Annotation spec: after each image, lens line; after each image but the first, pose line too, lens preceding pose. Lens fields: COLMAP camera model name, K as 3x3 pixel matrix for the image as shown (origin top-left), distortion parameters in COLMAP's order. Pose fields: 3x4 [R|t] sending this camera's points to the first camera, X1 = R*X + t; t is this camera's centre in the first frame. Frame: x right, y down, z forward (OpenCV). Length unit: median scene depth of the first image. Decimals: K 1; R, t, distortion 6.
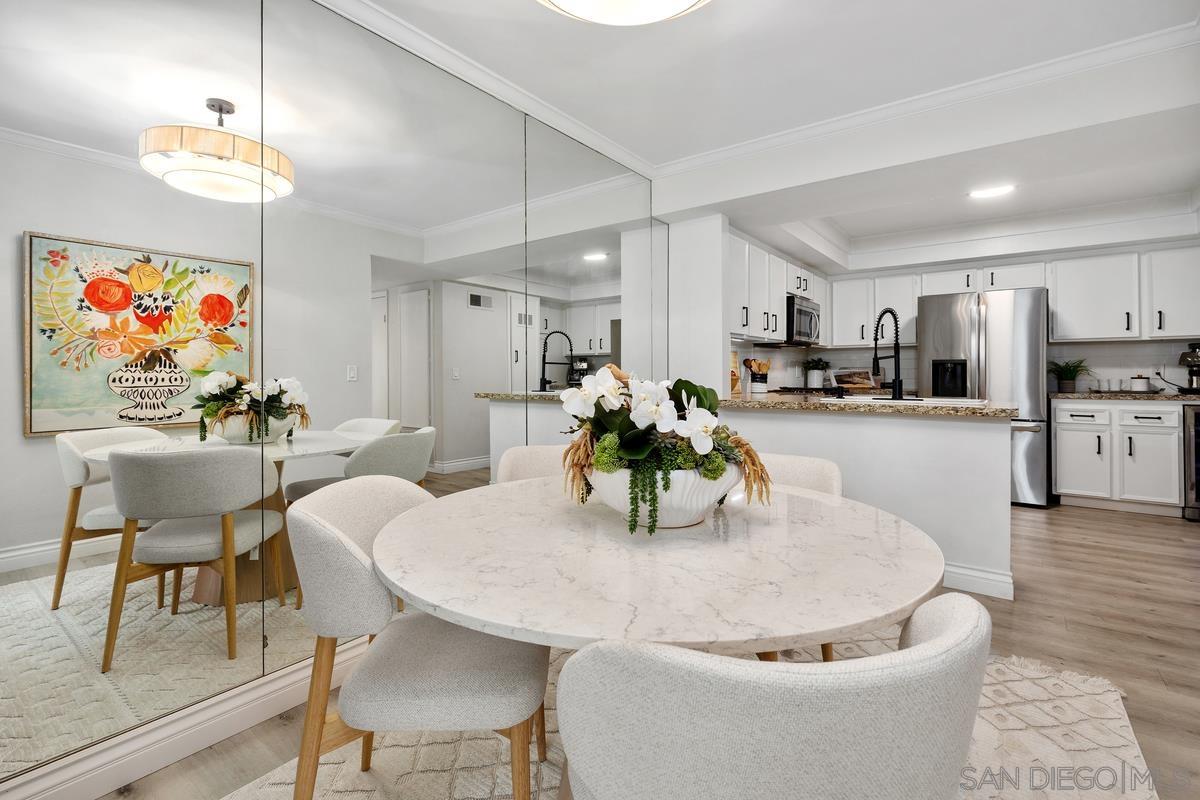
lens RADIAL K [[536.4, 0, 598.8], [0, 536.4, 389.4], [0, 0, 1]] dist [-0.002822, 0.001057]
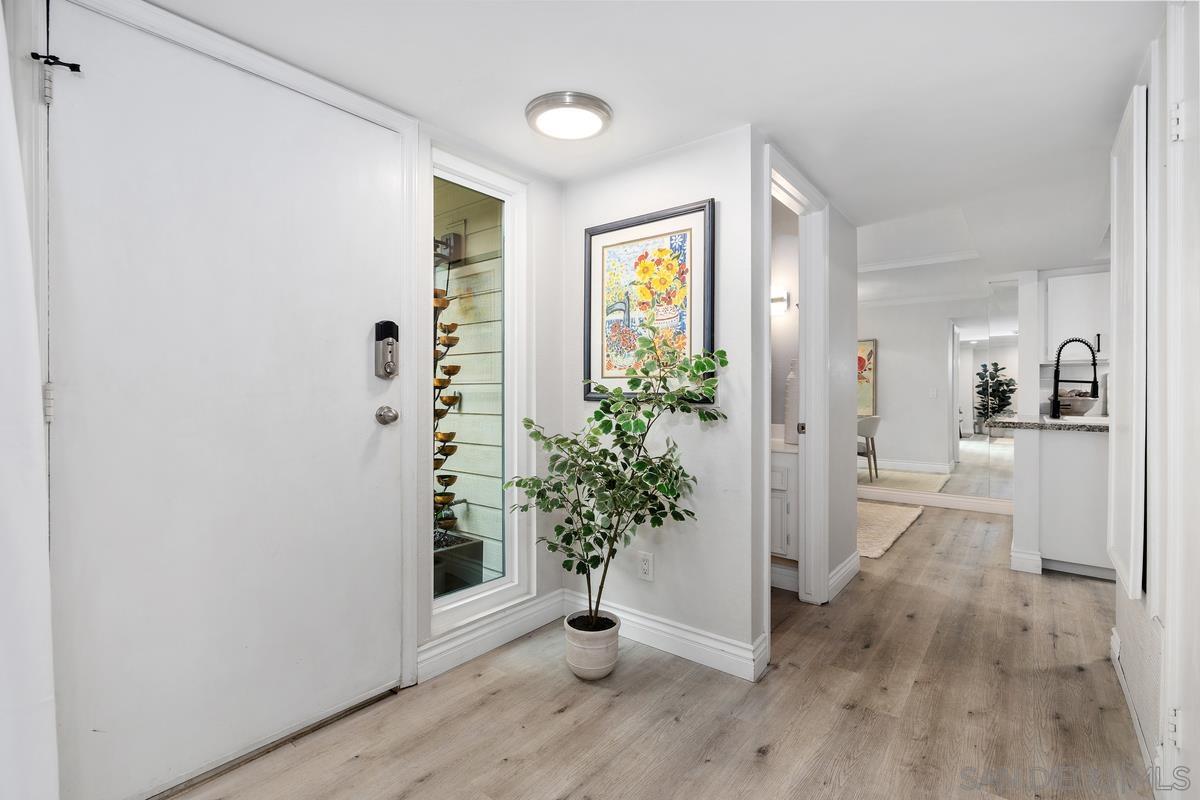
lens RADIAL K [[536.4, 0, 608.7], [0, 536.4, 391.7], [0, 0, 1]] dist [-0.002822, 0.001057]
pose [[-0.015470, 0.006445, -0.999860, 1.620362], [-0.004620, 0.999968, 0.006518, -0.044123], [0.999870, 0.004720, -0.015440, 0.001460]]
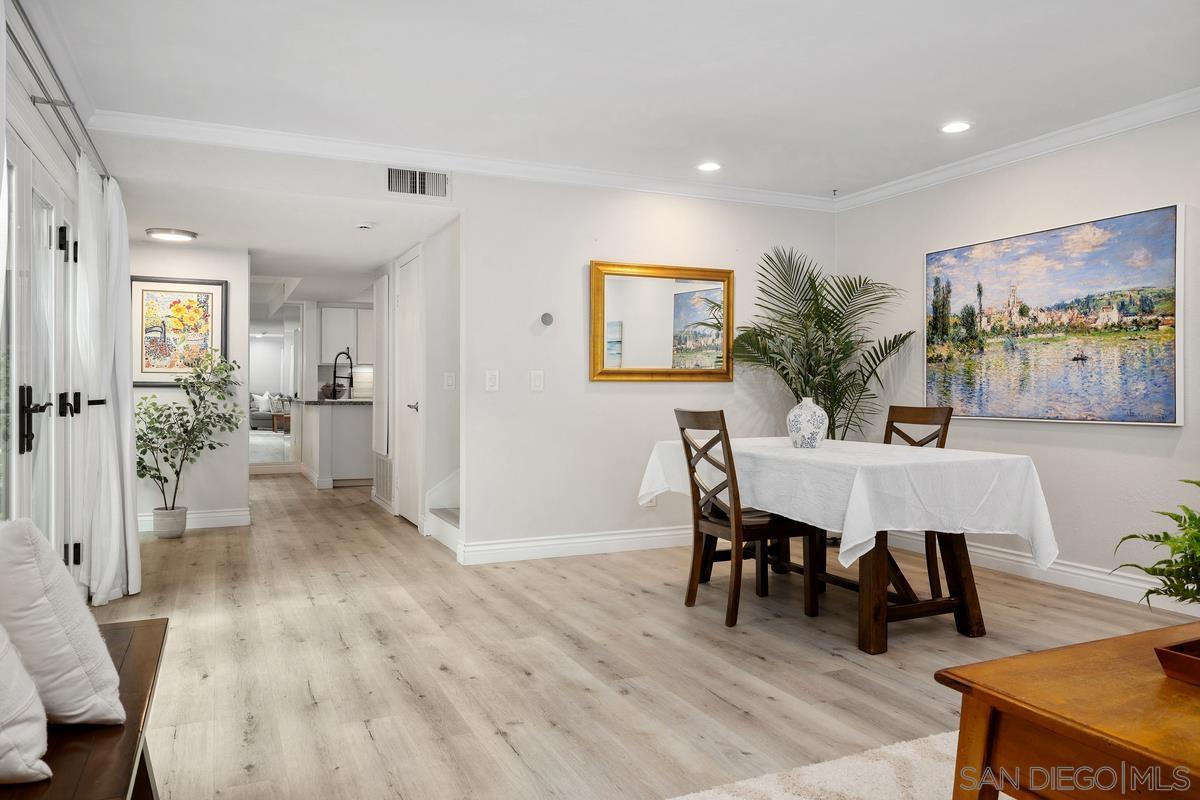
lens RADIAL K [[833.0, 0, 606.5], [0, 833.0, 387.2], [0, 0, 1]] dist [0.003125, 0.000112]
pose [[0.885988, 0.009038, -0.463619, 2.610552], [-0.010629, 0.999943, -0.000820, -0.035727], [0.463585, 0.005654, 0.886034, -1.146487]]
